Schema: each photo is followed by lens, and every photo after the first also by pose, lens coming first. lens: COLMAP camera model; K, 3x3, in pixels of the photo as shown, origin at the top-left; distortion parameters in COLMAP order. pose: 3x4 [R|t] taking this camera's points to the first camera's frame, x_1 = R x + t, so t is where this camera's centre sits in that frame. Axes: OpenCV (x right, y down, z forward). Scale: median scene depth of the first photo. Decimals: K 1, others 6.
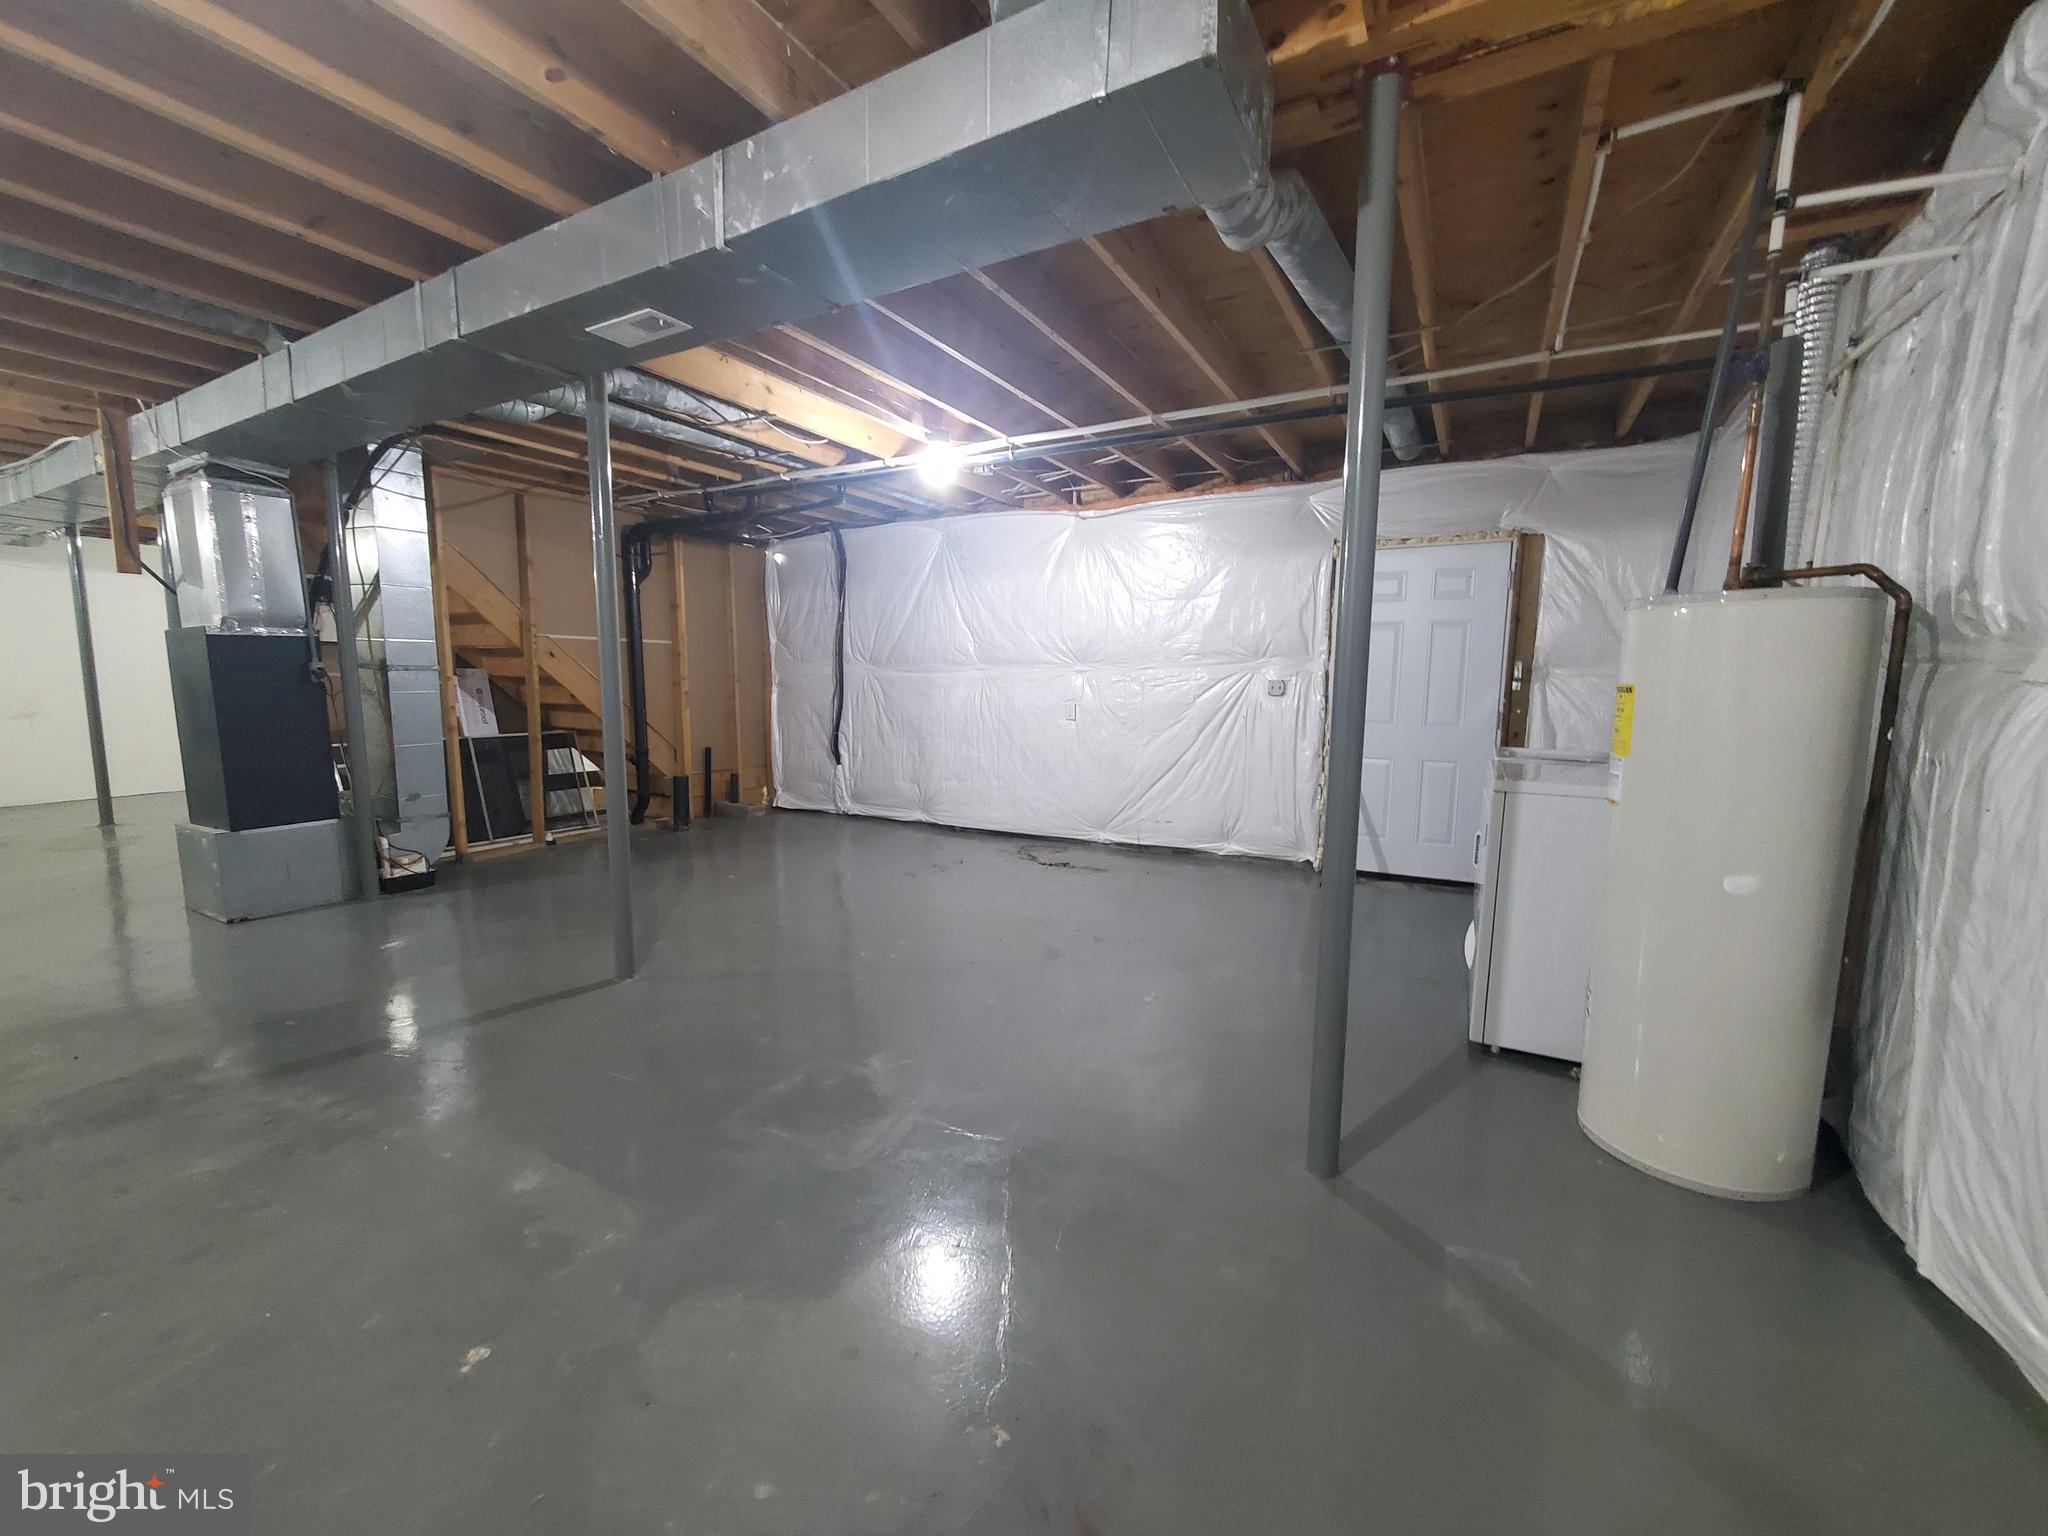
lens RADIAL K [[809.5, 0, 1020.4], [0, 809.5, 776.7], [0, 0, 1]] dist [-0.001907, 0.000587]
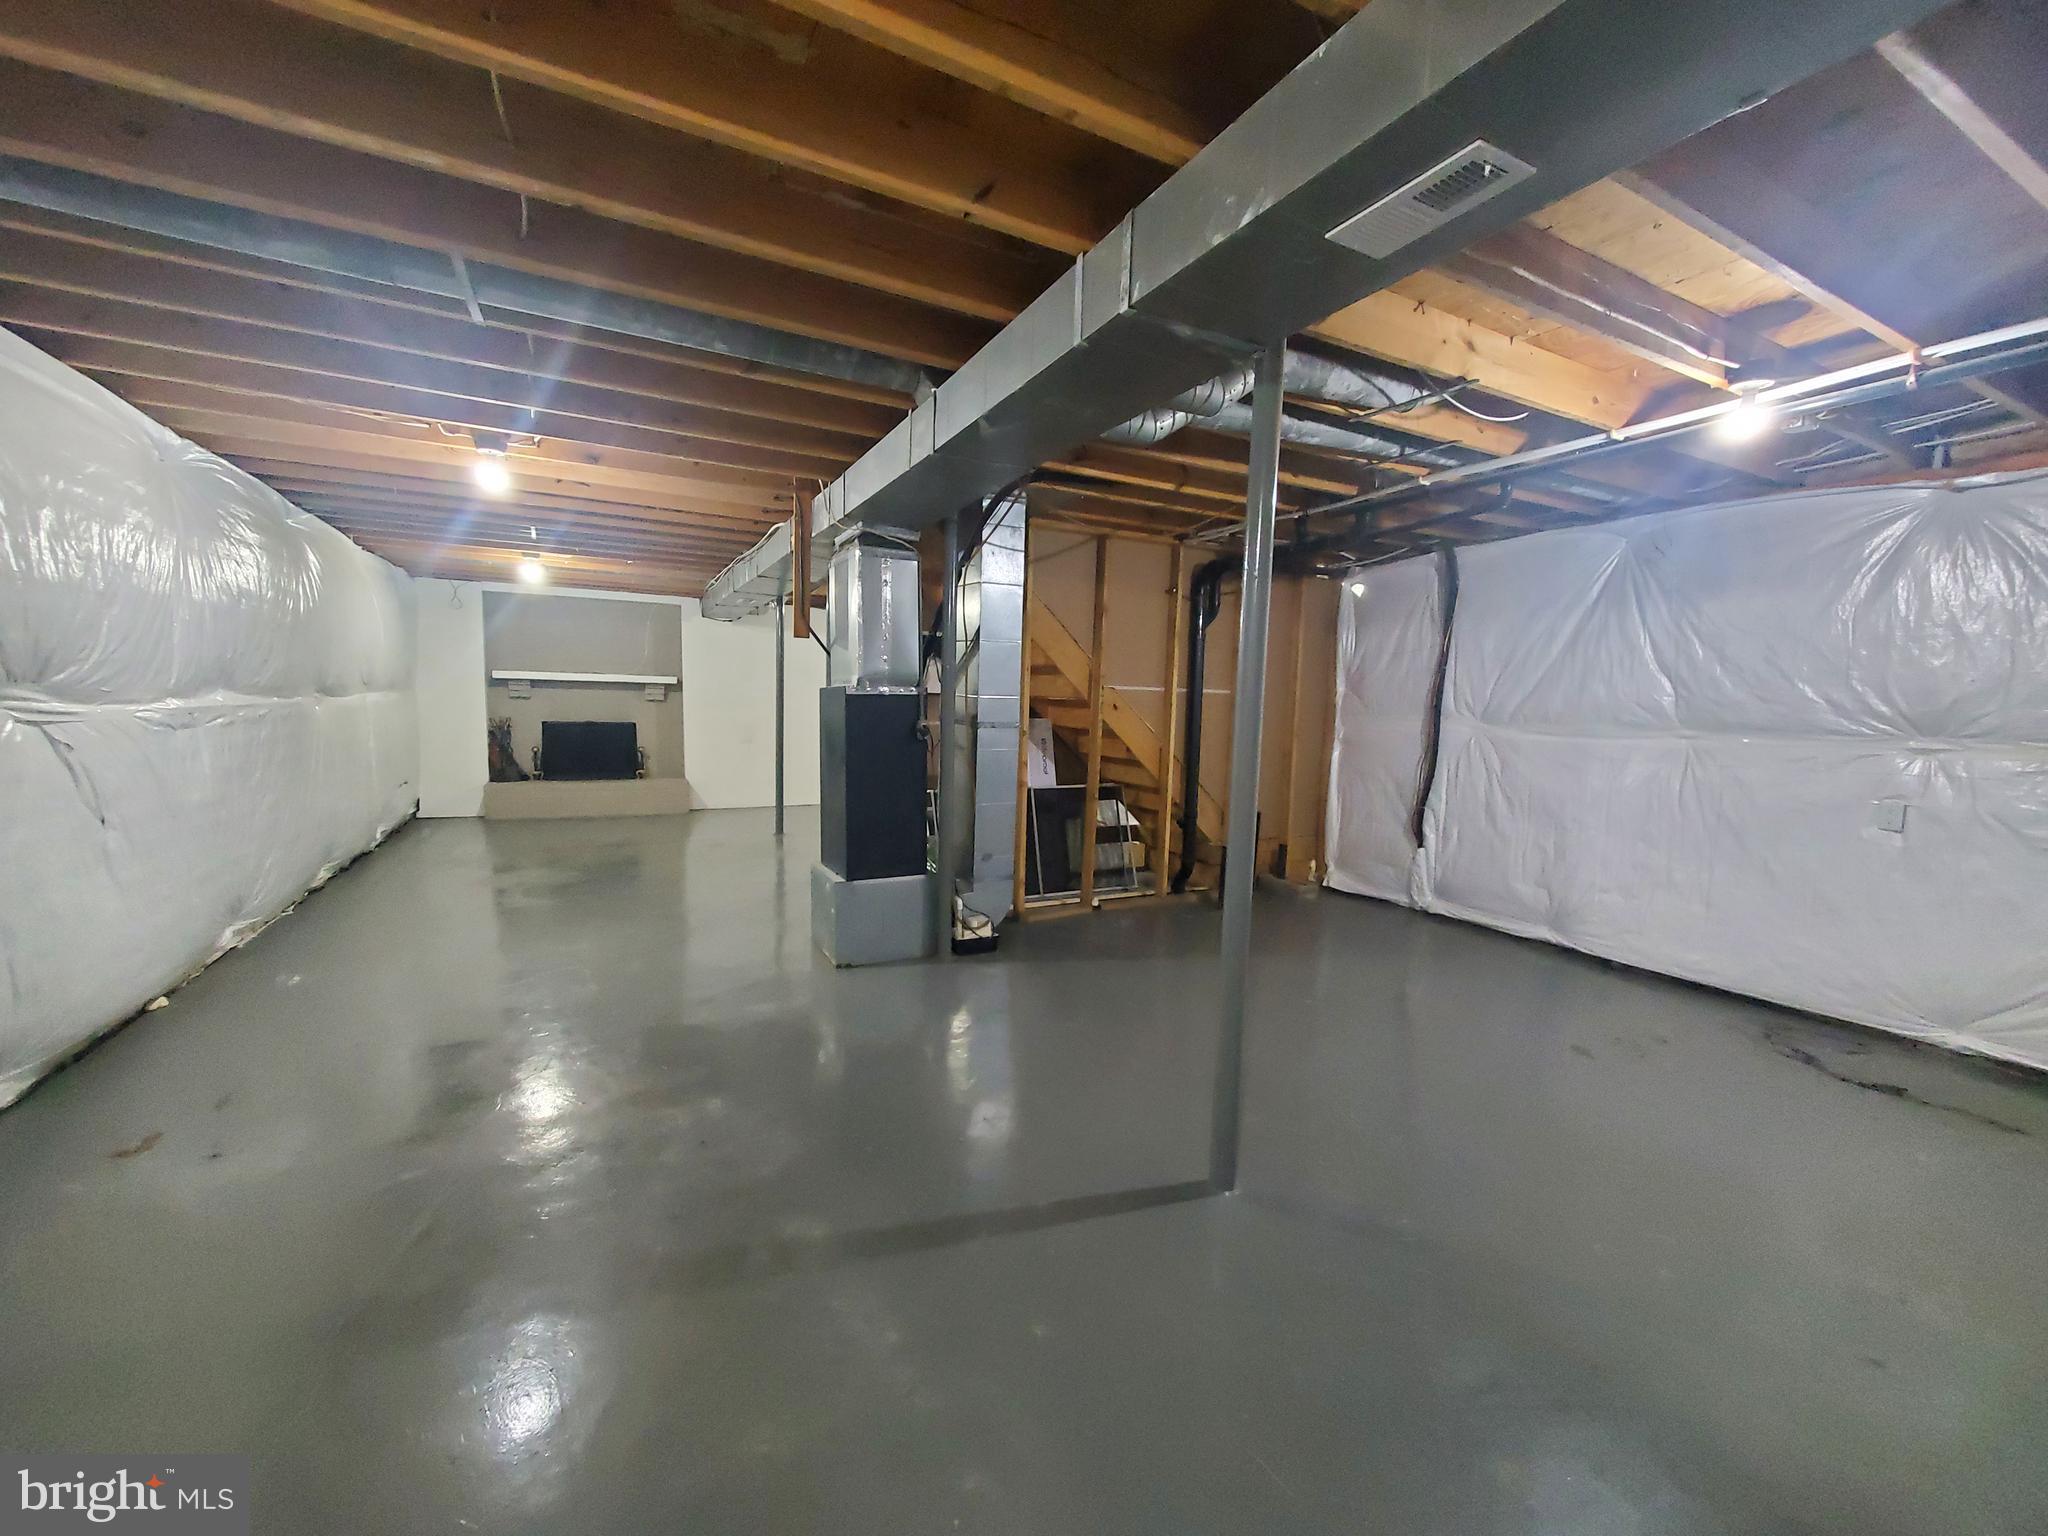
lens RADIAL K [[809.5, 0, 1018.0], [0, 809.5, 769.3], [0, 0, 1]] dist [-0.001907, 0.000587]
pose [[0.834027, 0.061076, -0.548332, -0.170905], [-0.086399, 0.996050, -0.020470, -0.054960], [0.544916, 0.064448, 0.836010, 0.178876]]
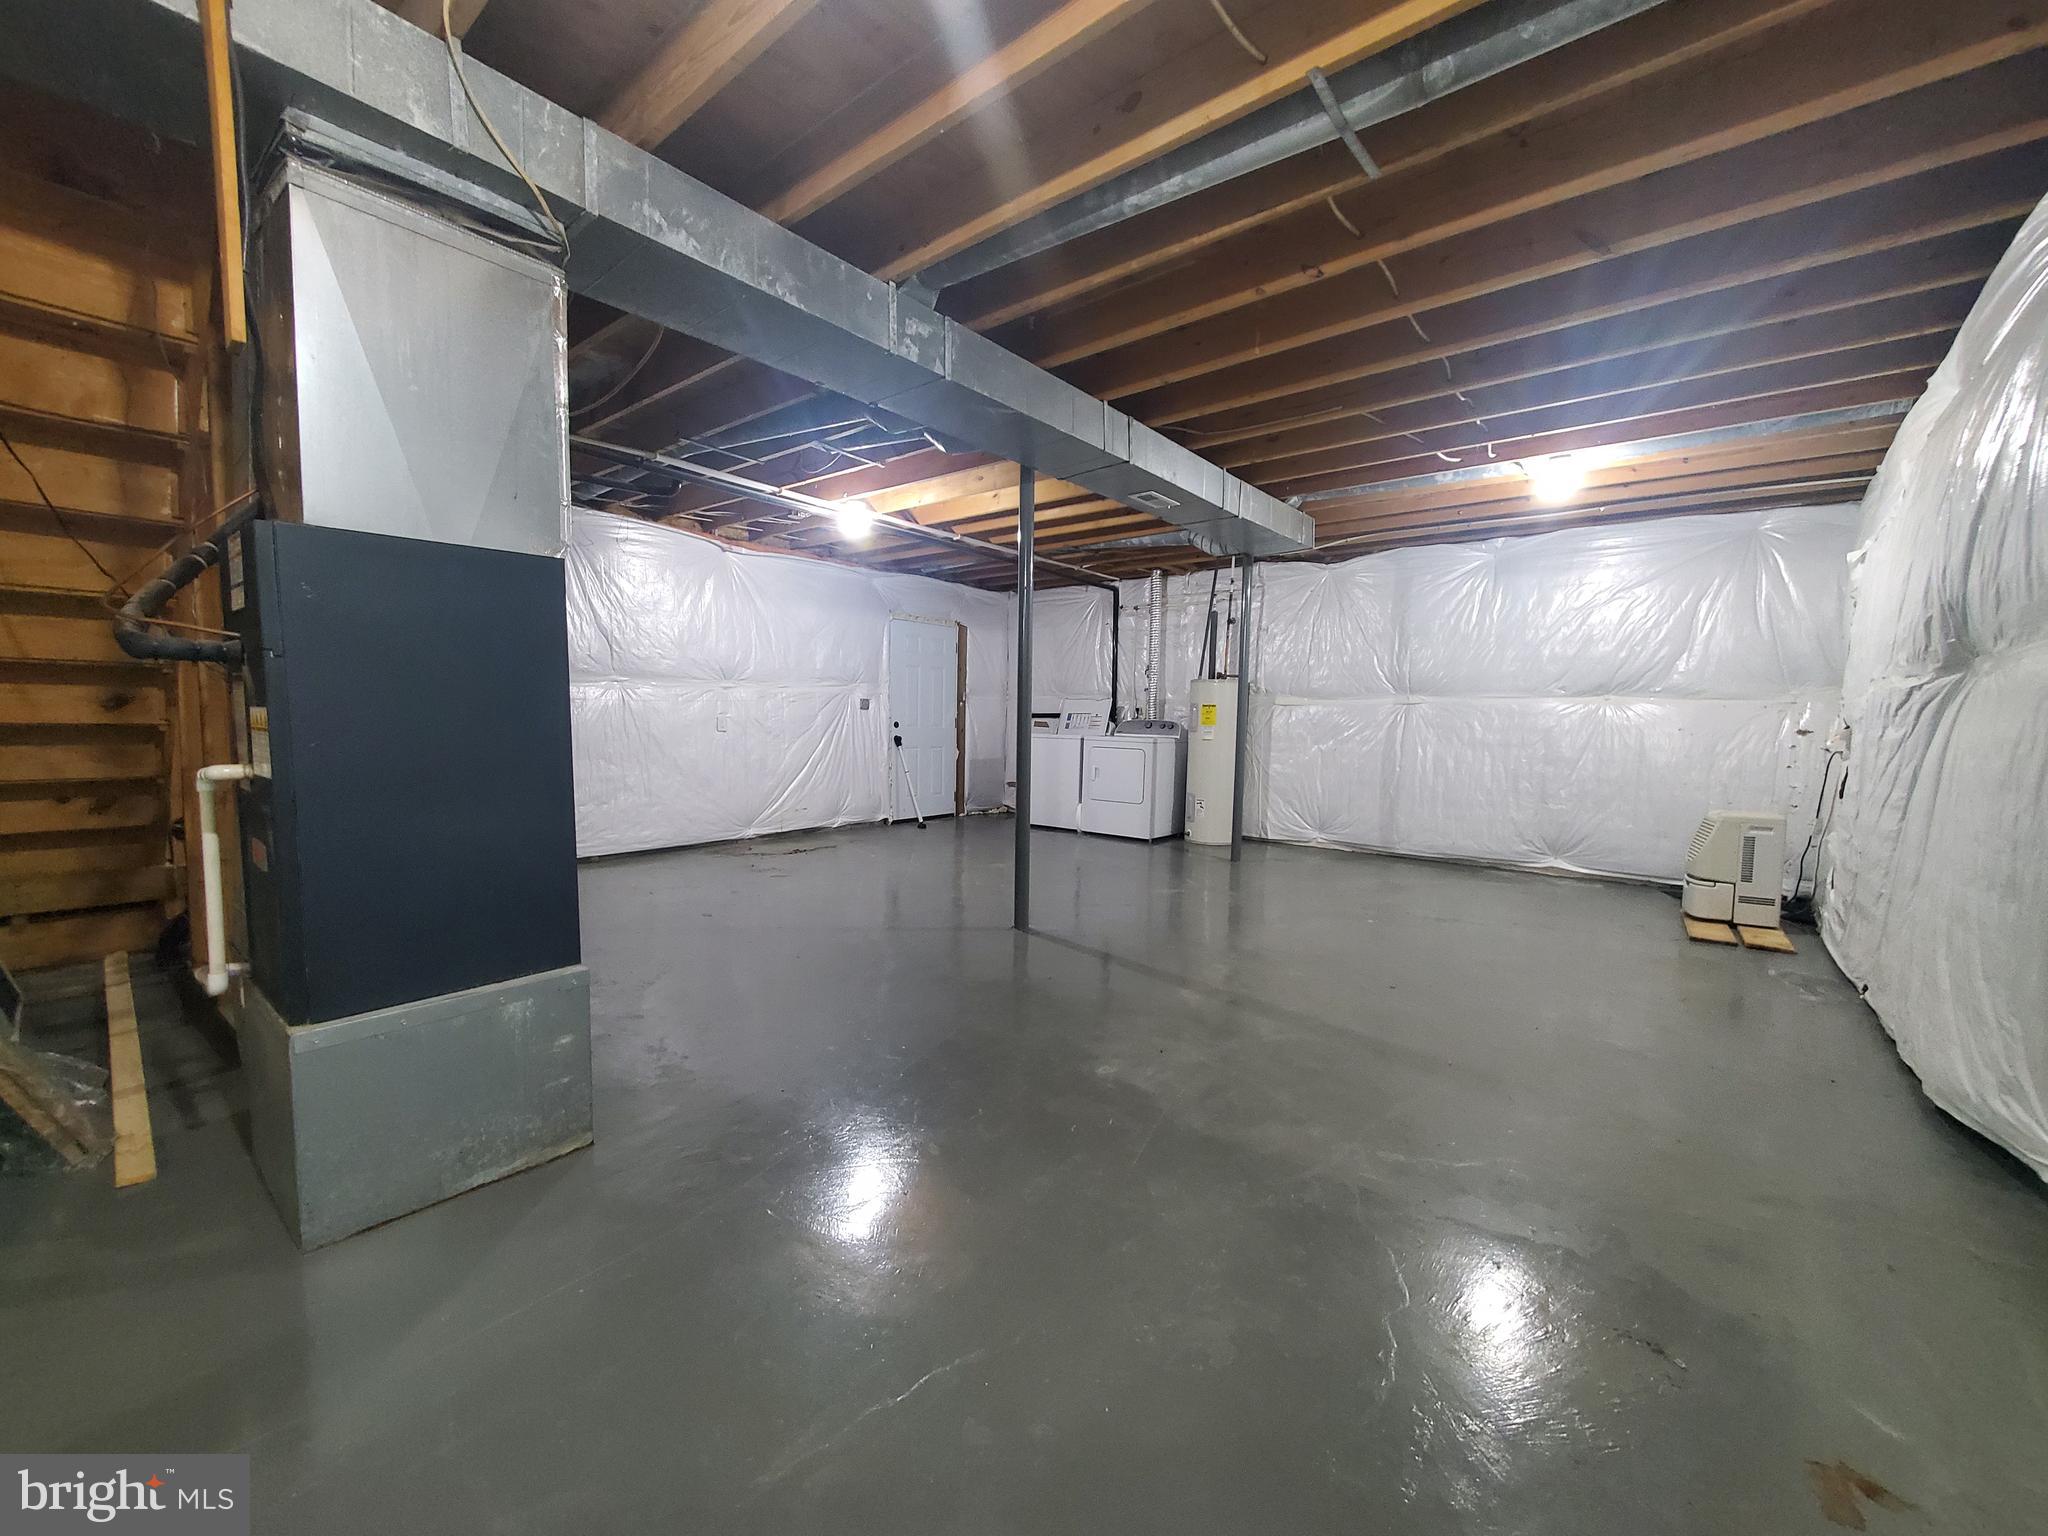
lens RADIAL K [[809.5, 0, 1020.6], [0, 809.5, 781.0], [0, 0, 1]] dist [-0.001907, 0.000587]
pose [[0.175017, -0.073967, 0.981783, -1.075881], [0.114732, 0.991913, 0.054277, -0.018414], [-0.977858, 0.103142, 0.182088, 0.471913]]
